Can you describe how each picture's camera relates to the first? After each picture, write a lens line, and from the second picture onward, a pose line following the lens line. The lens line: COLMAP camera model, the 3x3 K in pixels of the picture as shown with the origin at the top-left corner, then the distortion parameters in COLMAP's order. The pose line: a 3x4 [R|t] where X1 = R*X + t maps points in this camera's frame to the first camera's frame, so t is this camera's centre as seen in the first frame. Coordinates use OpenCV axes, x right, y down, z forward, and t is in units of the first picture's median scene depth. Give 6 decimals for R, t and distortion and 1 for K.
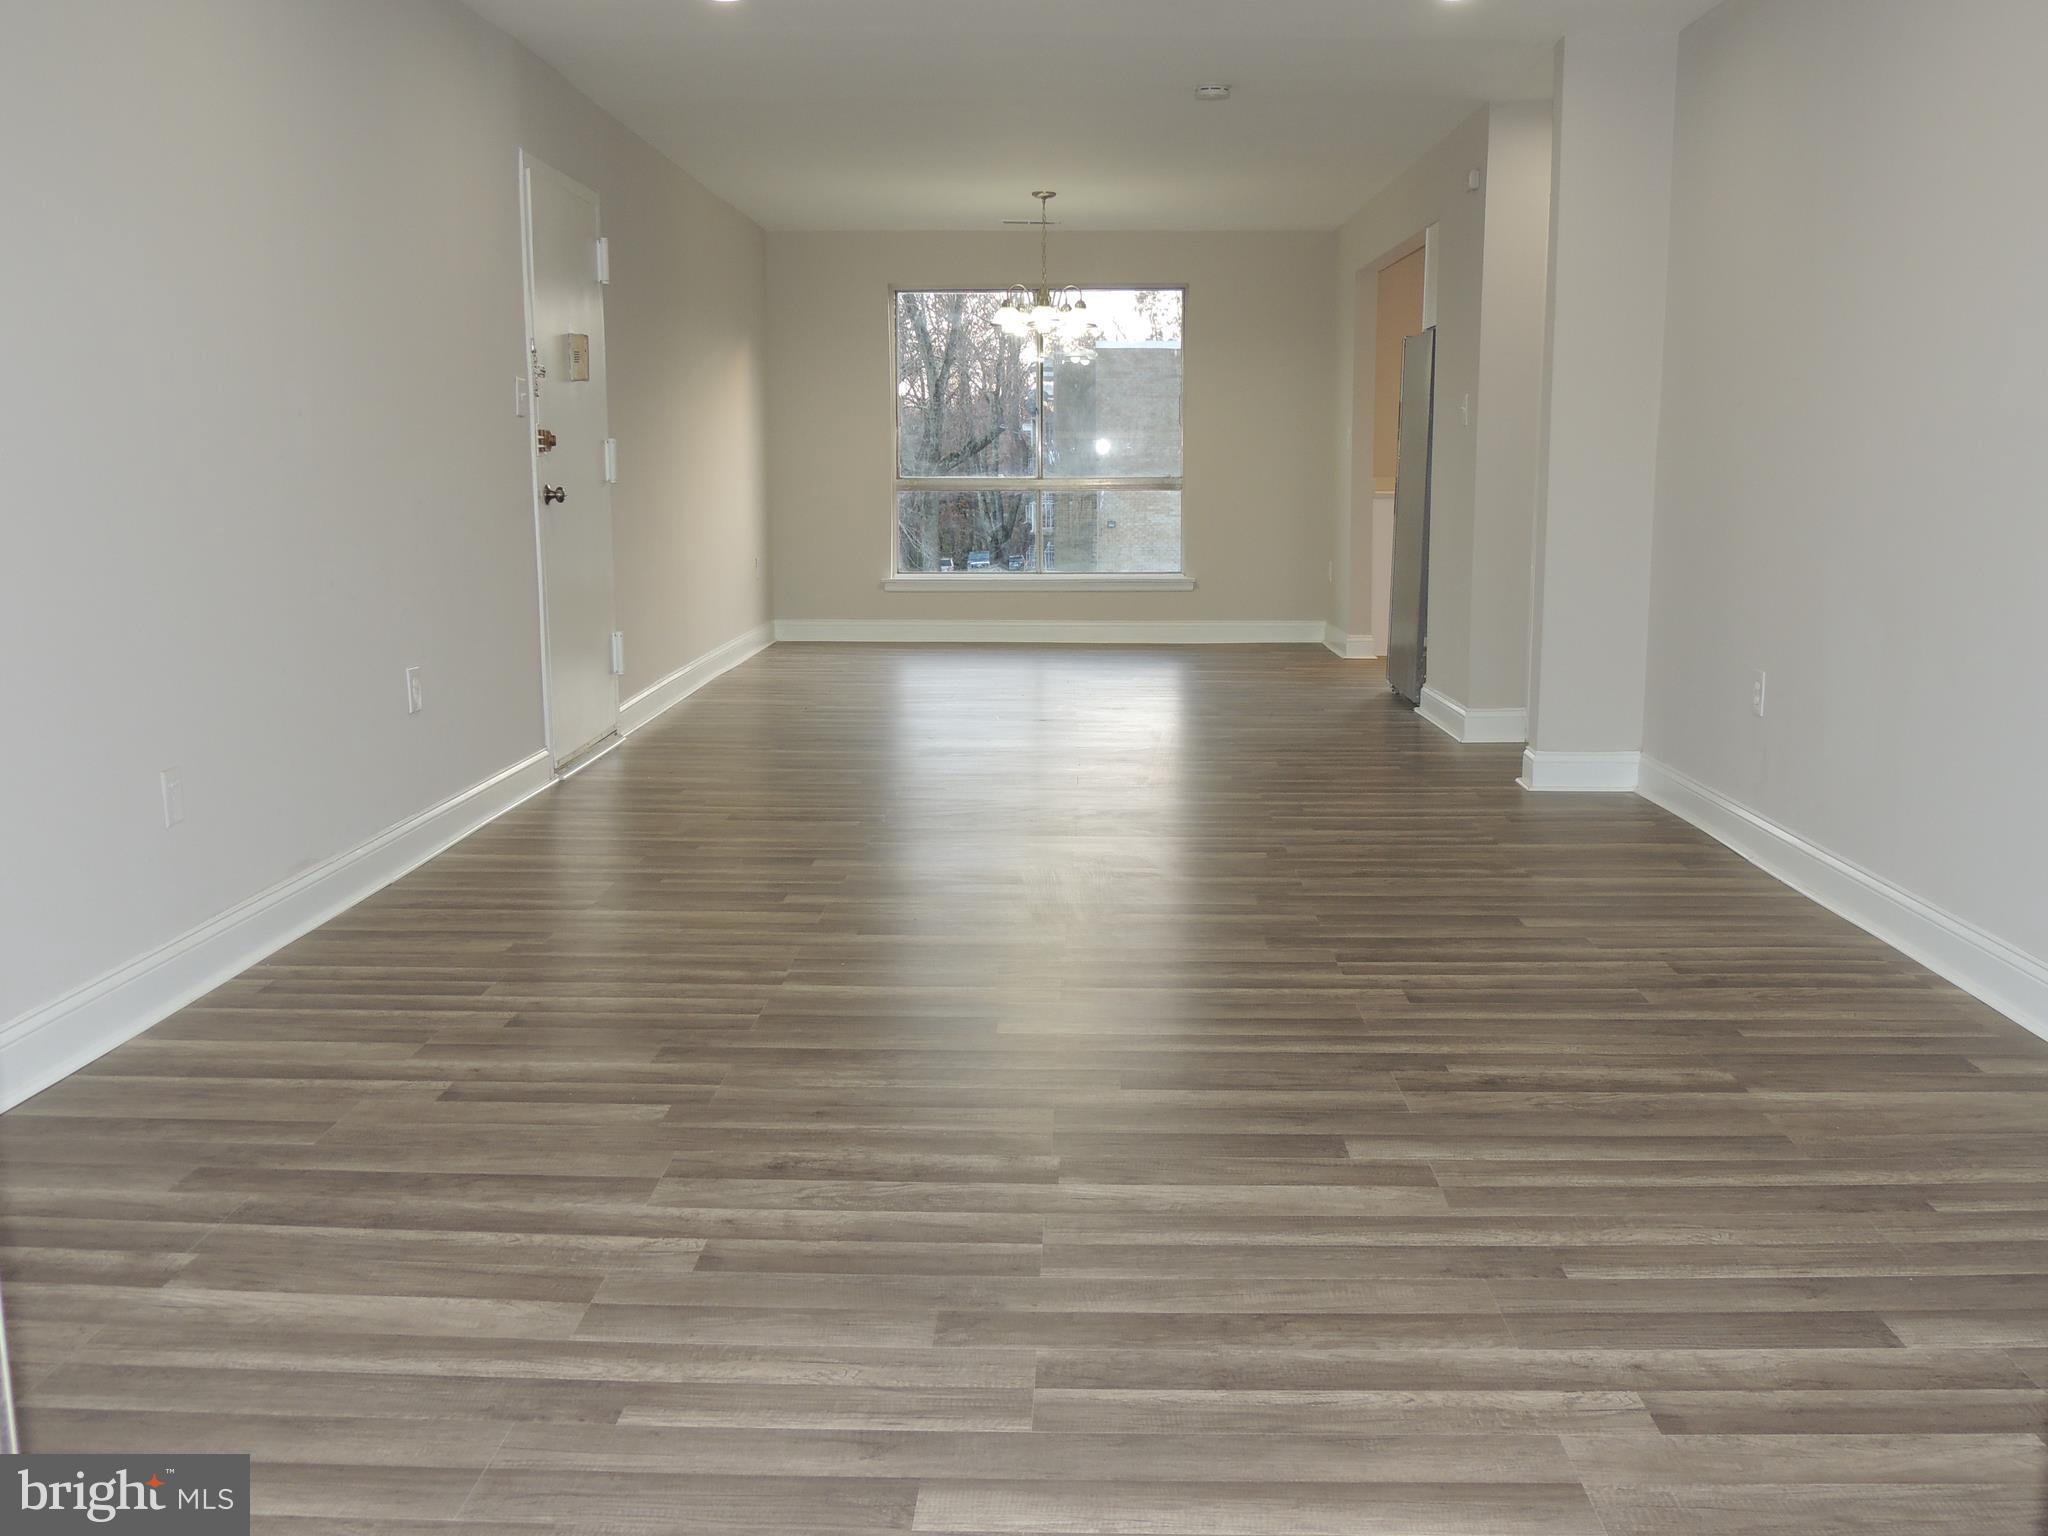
lens RADIAL K [[1762.9, 0, 1024.0], [0, 1762.9, 768.0], [0, 0, 1]] dist [-0.009845, 0.003455]
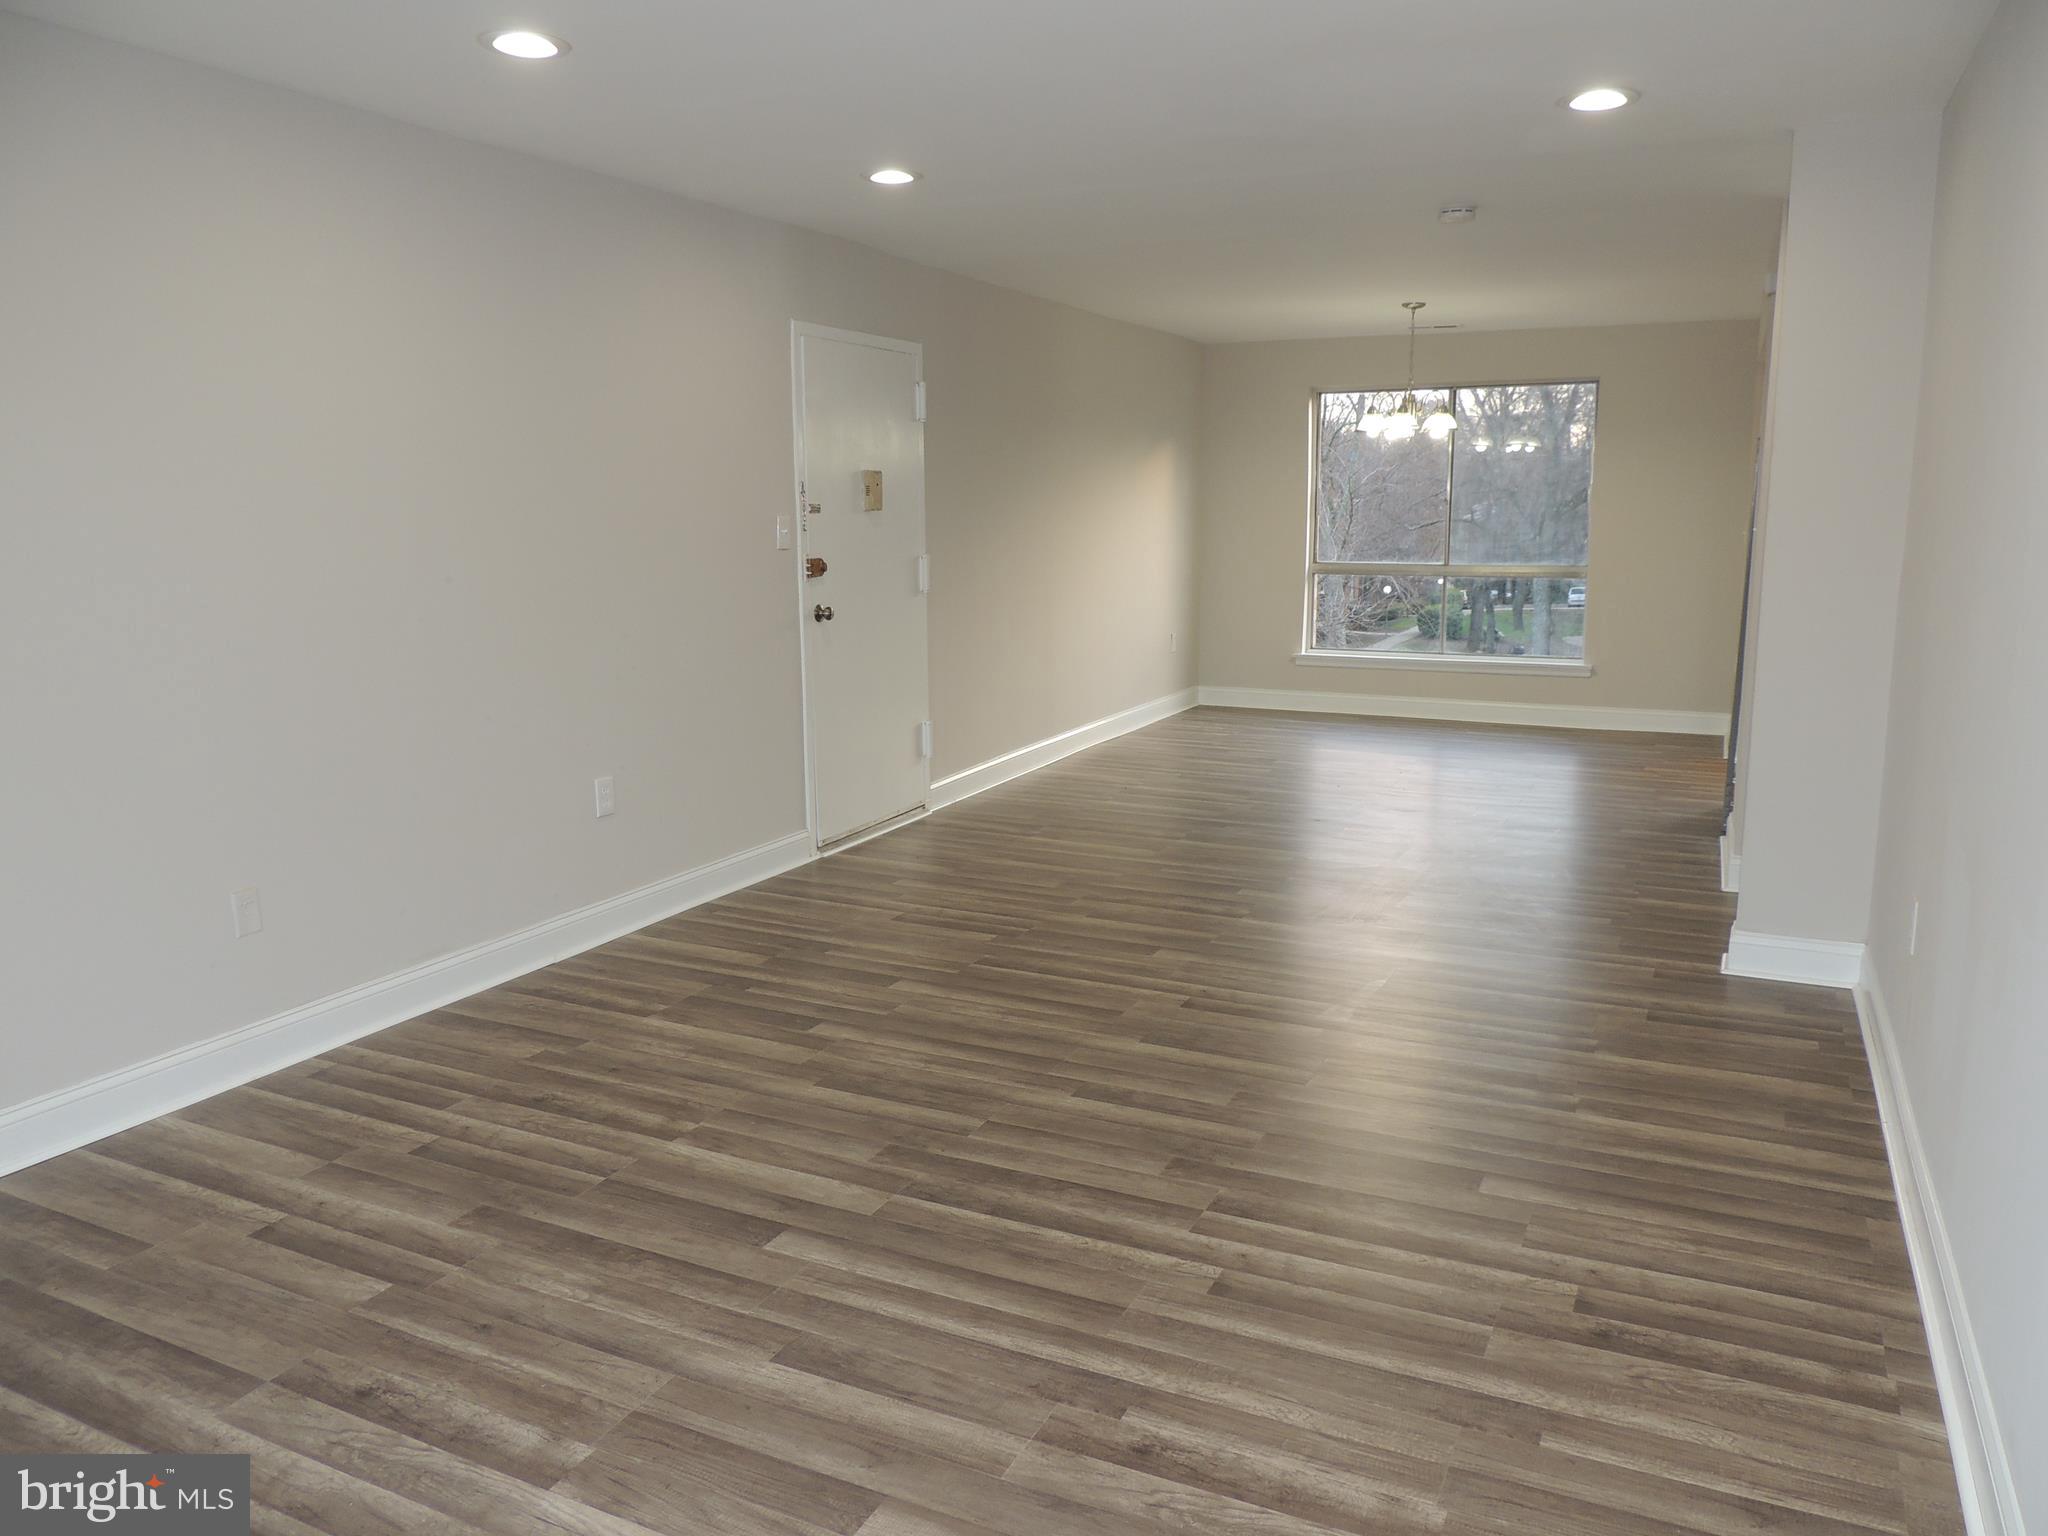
lens RADIAL K [[1459.1, 0, 1024.0], [0, 1459.1, 768.0], [0, 0, 1]] dist [-0.007060, -0.001282]
pose [[0.915650, 0.068183, -0.396151, 0.386793], [-0.064073, 0.997666, 0.023616, -0.135438], [0.396837, 0.003759, 0.917881, 0.271213]]
